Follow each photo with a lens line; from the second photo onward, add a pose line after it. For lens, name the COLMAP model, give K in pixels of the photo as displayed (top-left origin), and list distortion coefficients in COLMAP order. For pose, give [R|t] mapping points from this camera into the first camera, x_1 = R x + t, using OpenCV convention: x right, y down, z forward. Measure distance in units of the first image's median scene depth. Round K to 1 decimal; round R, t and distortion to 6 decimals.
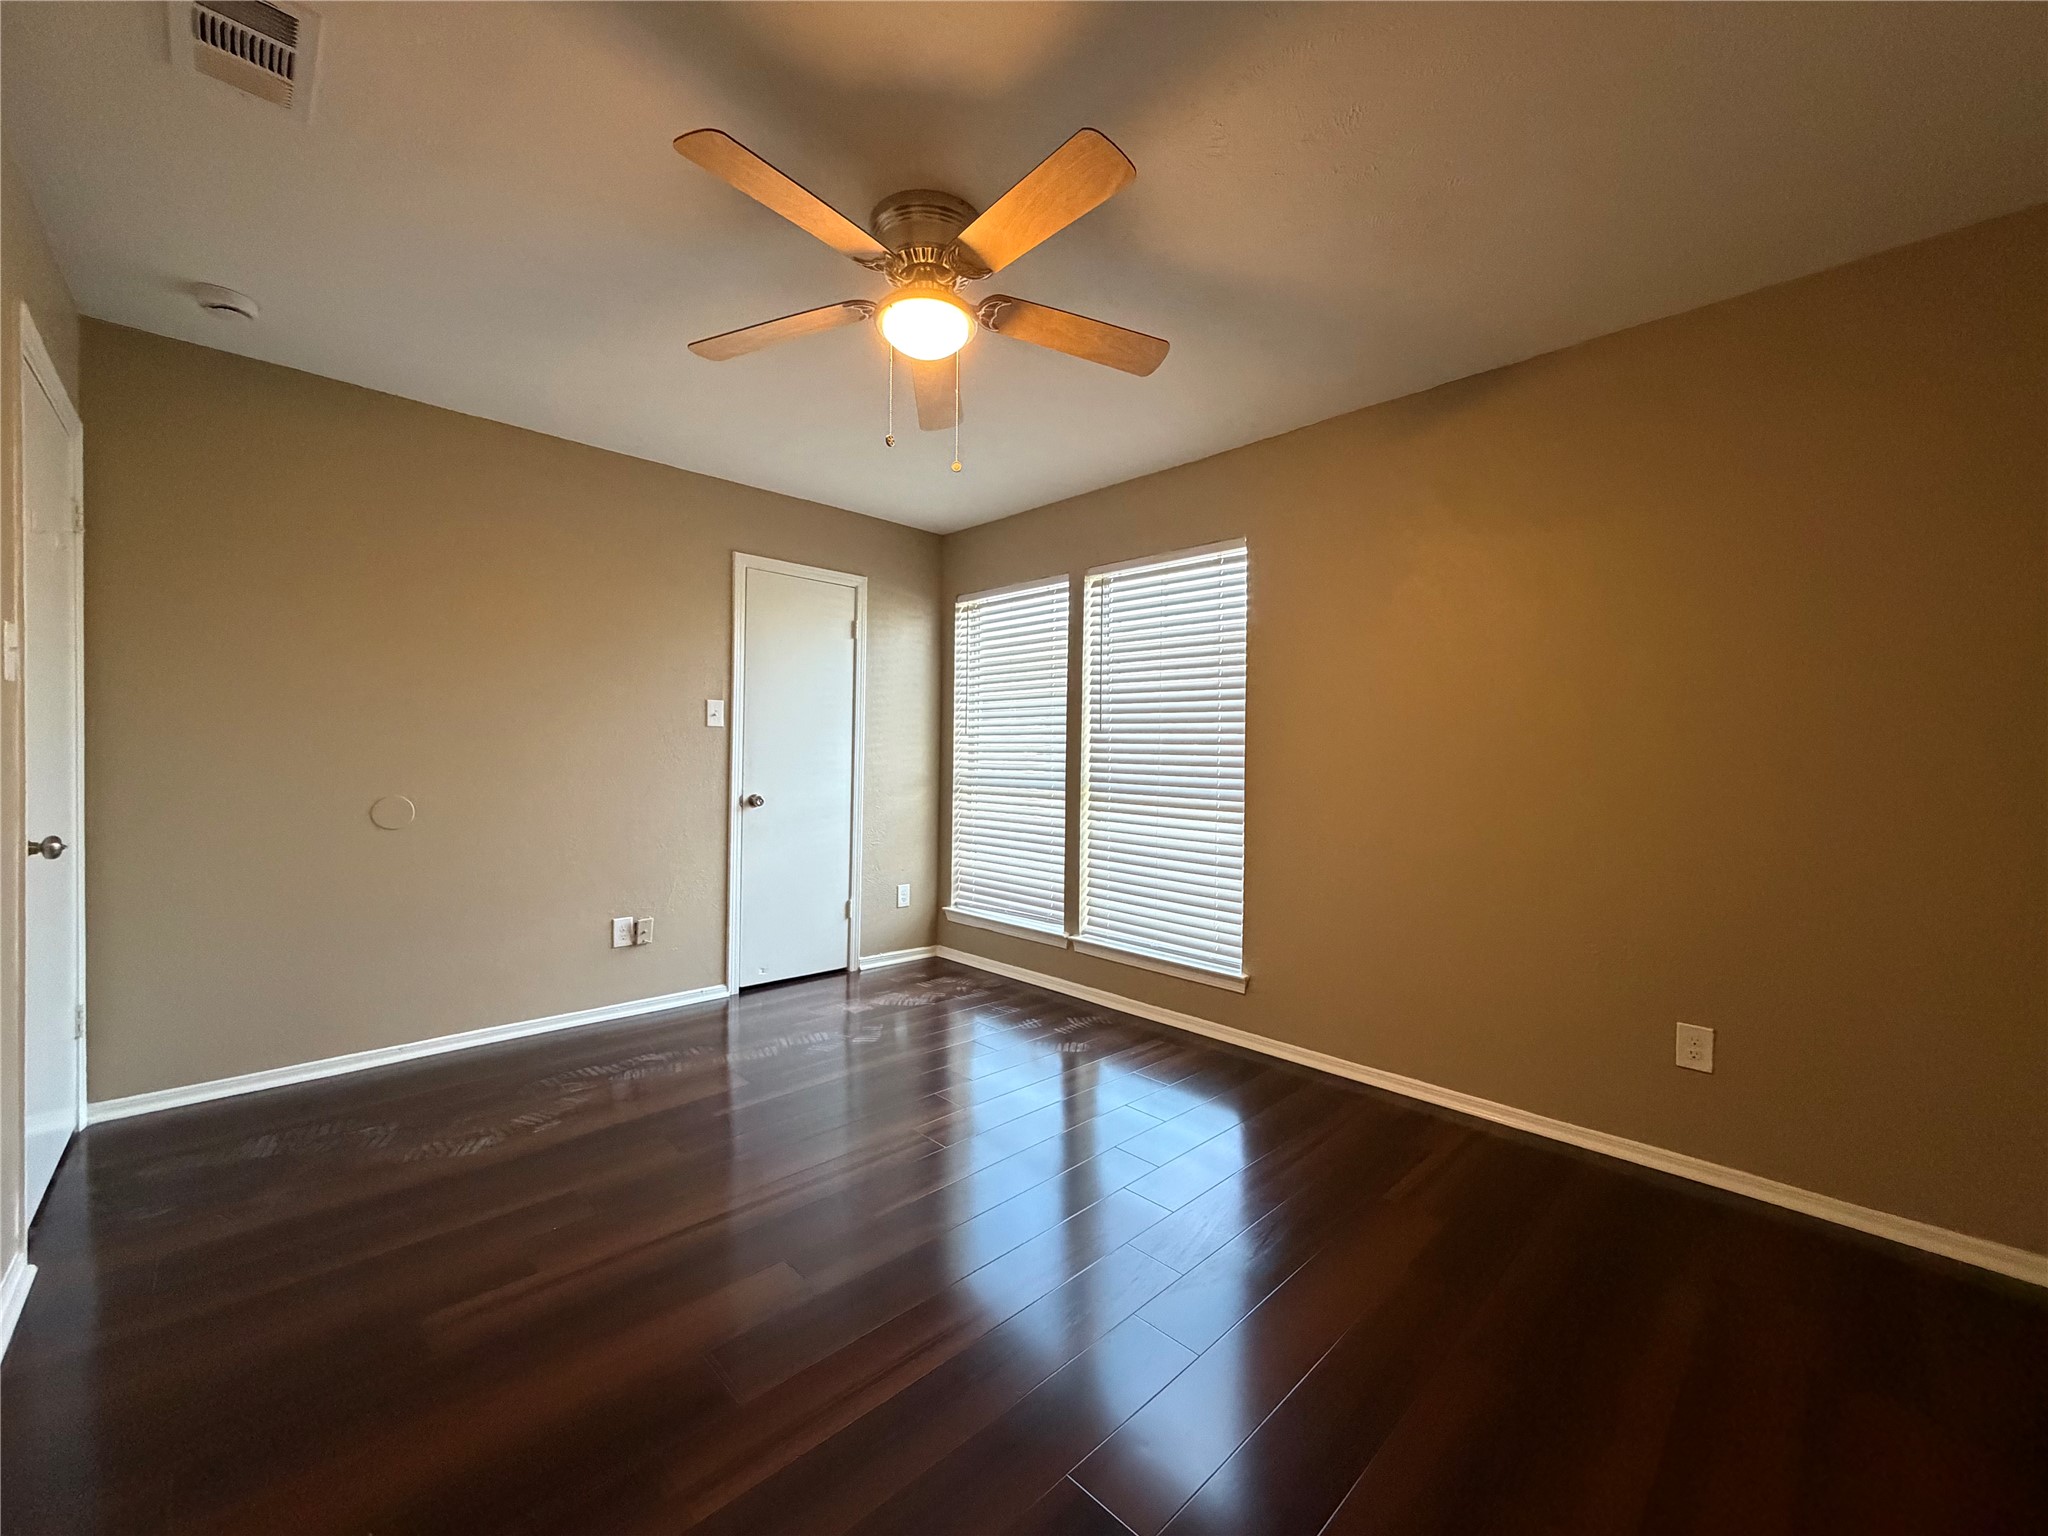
lens RADIAL K [[816.5, 0, 1013.1], [0, 816.5, 764.4], [0, 0, 1]] dist [0.002535, -0.000778]
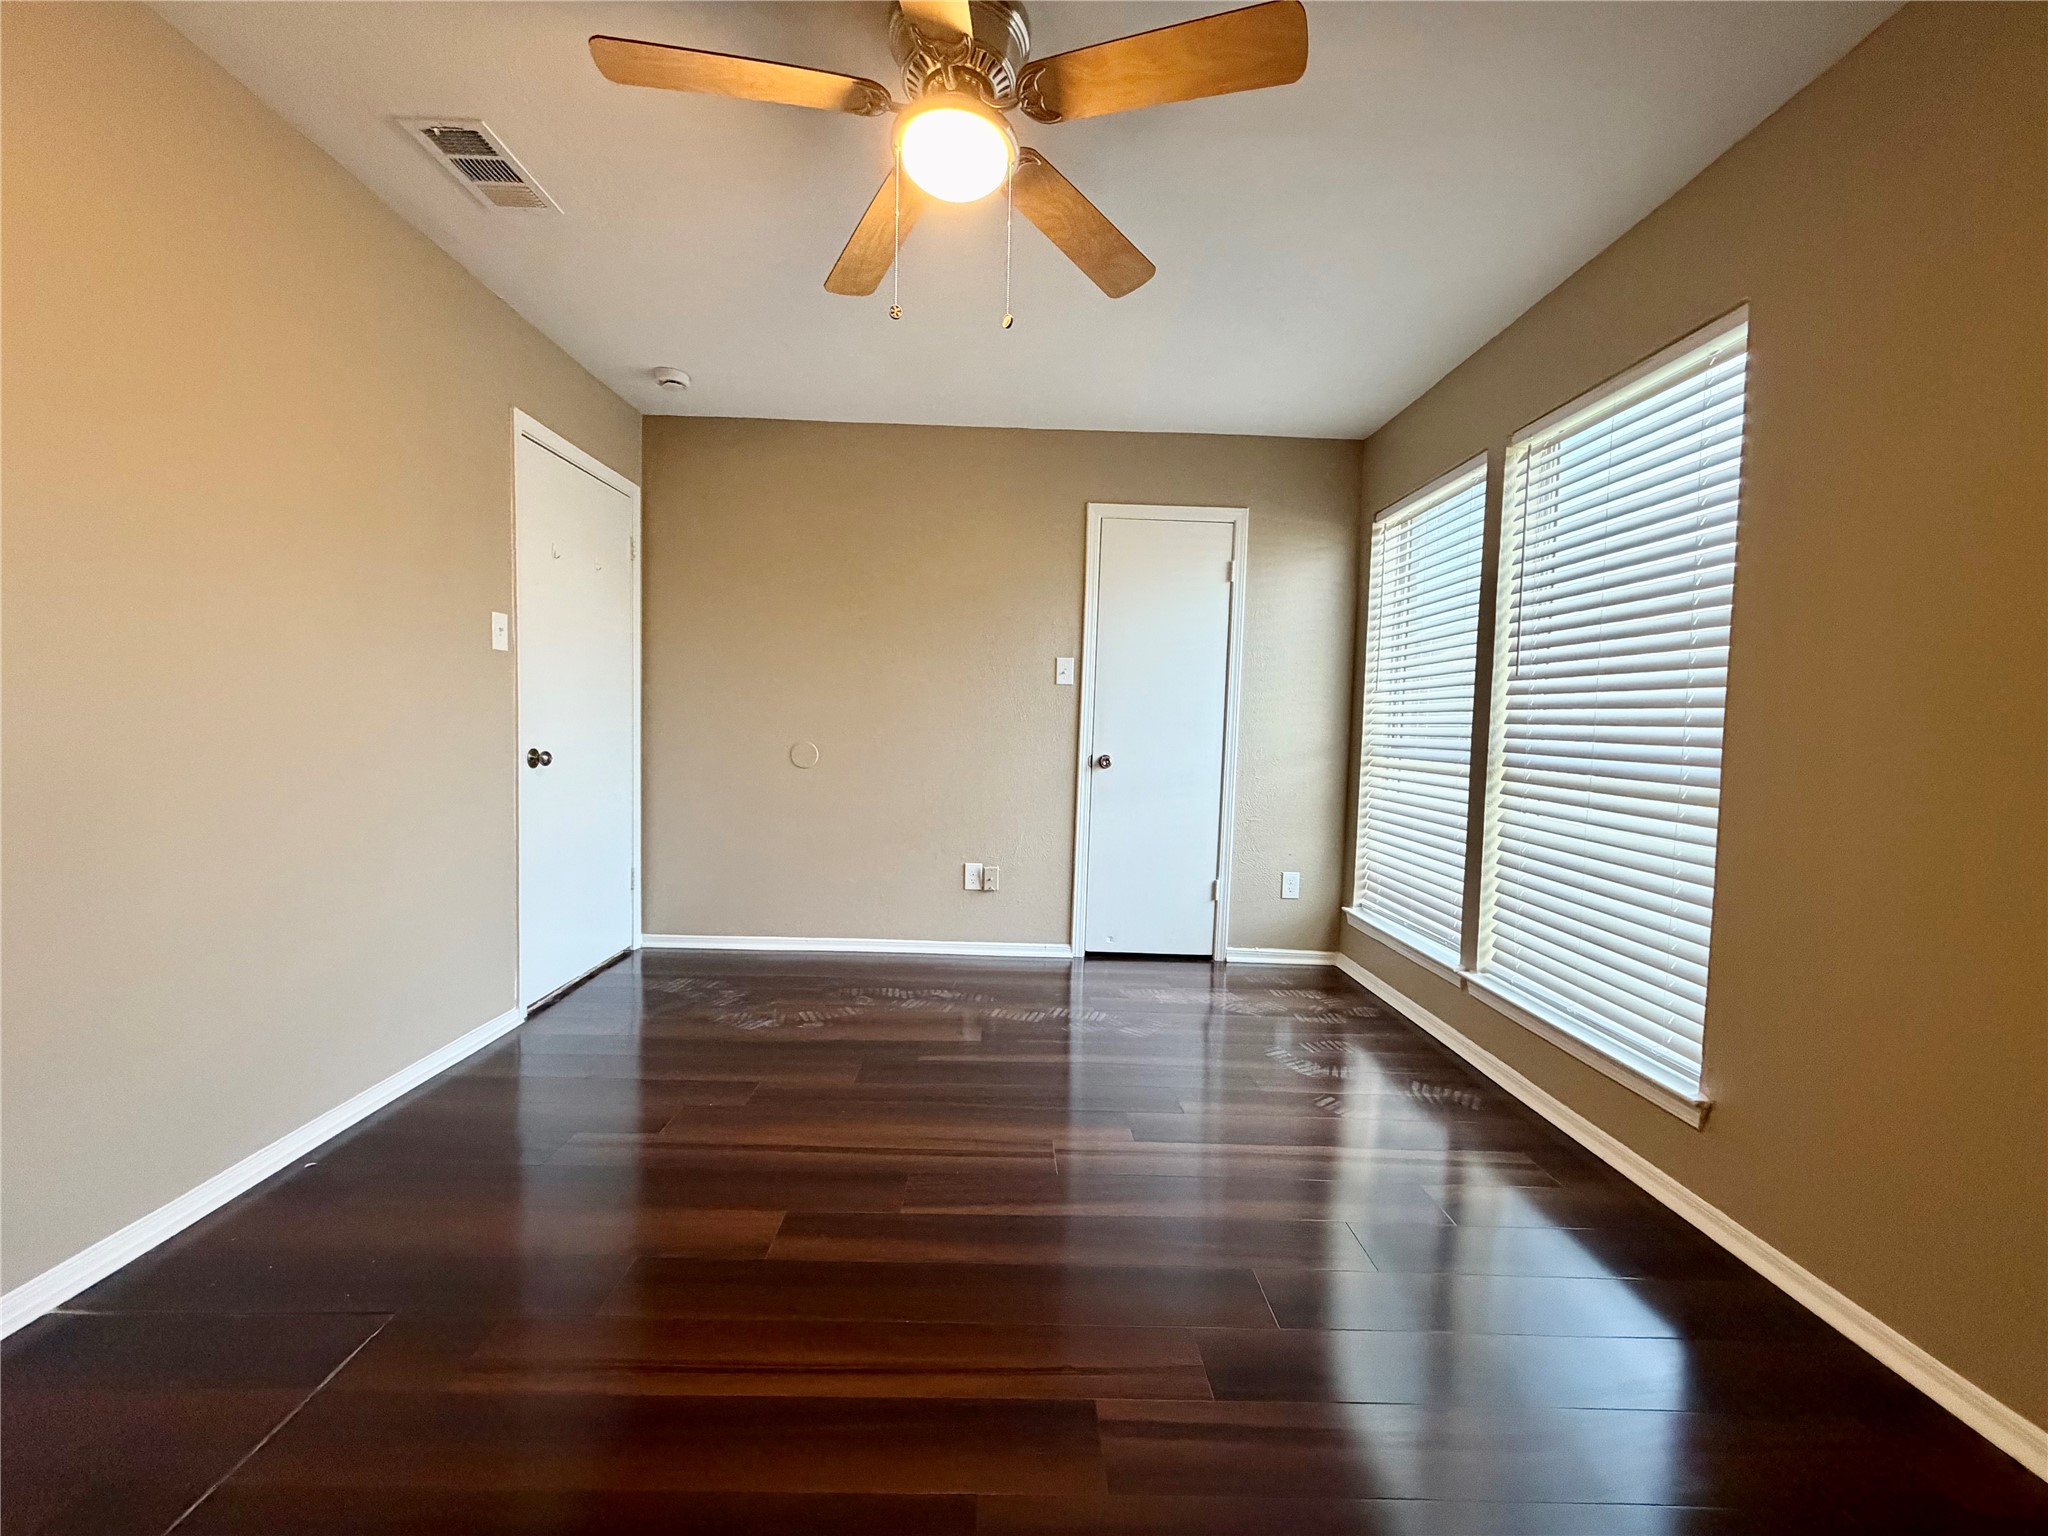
lens RADIAL K [[816.5, 0, 1021.6], [0, 816.5, 766.5], [0, 0, 1]] dist [0.002535, -0.000778]
pose [[0.733706, 0.041674, -0.678188, 0.262172], [-0.024575, 0.999092, 0.034807, 0.018877], [0.679023, -0.008872, 0.734064, 0.225659]]
